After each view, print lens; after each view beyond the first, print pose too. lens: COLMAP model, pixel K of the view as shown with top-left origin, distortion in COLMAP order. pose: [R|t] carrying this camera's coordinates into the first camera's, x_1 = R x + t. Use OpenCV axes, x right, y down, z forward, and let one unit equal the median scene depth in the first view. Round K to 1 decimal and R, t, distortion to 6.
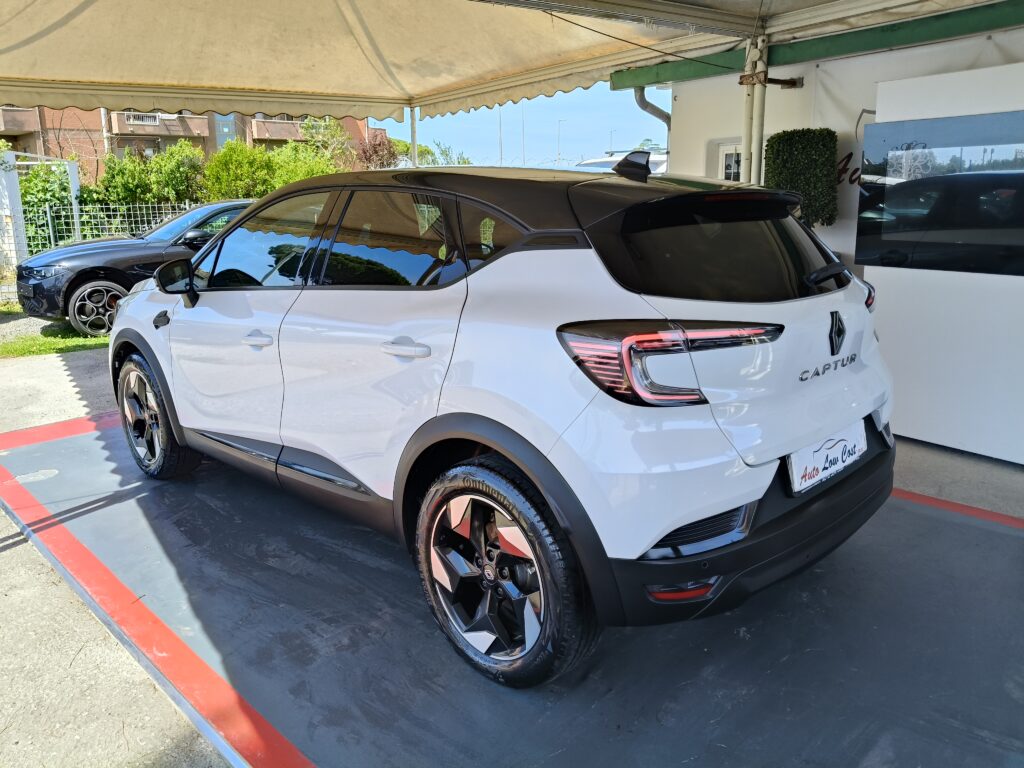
lens RADIAL K [[790.4, 0, 510.1], [0, 790.4, 386.3], [0, 0, 1]] dist [0.032866, -0.077763]
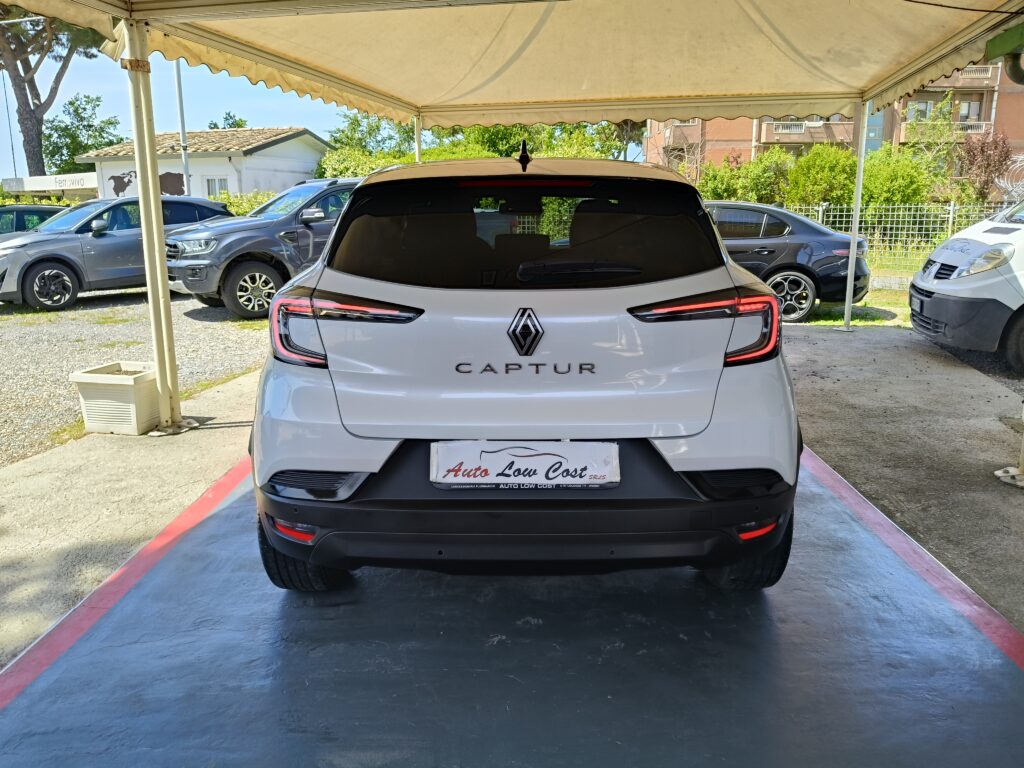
lens RADIAL K [[790.4, 0, 508.3], [0, 790.4, 383.4], [0, 0, 1]] dist [0.032866, -0.077763]
pose [[0.703520, 0.167219, -0.690722, 0.318064], [-0.175254, 0.982729, 0.059411, -0.017928], [0.688727, 0.079255, 0.720676, 0.103170]]
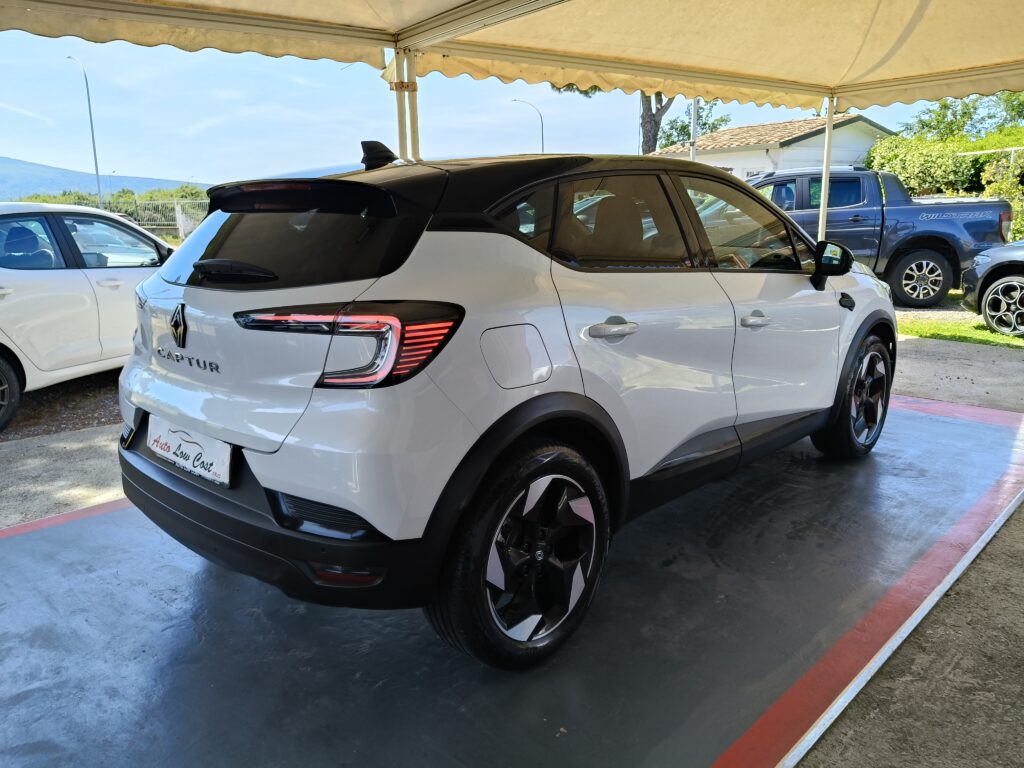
lens RADIAL K [[790.4, 0, 512.5], [0, 790.4, 379.9], [0, 0, 1]] dist [0.032866, -0.077763]
pose [[0.044475, 0.232552, -0.971567, 0.431117], [-0.226301, 0.949593, 0.216933, -0.095360], [0.973041, 0.210219, 0.094860, 0.406501]]
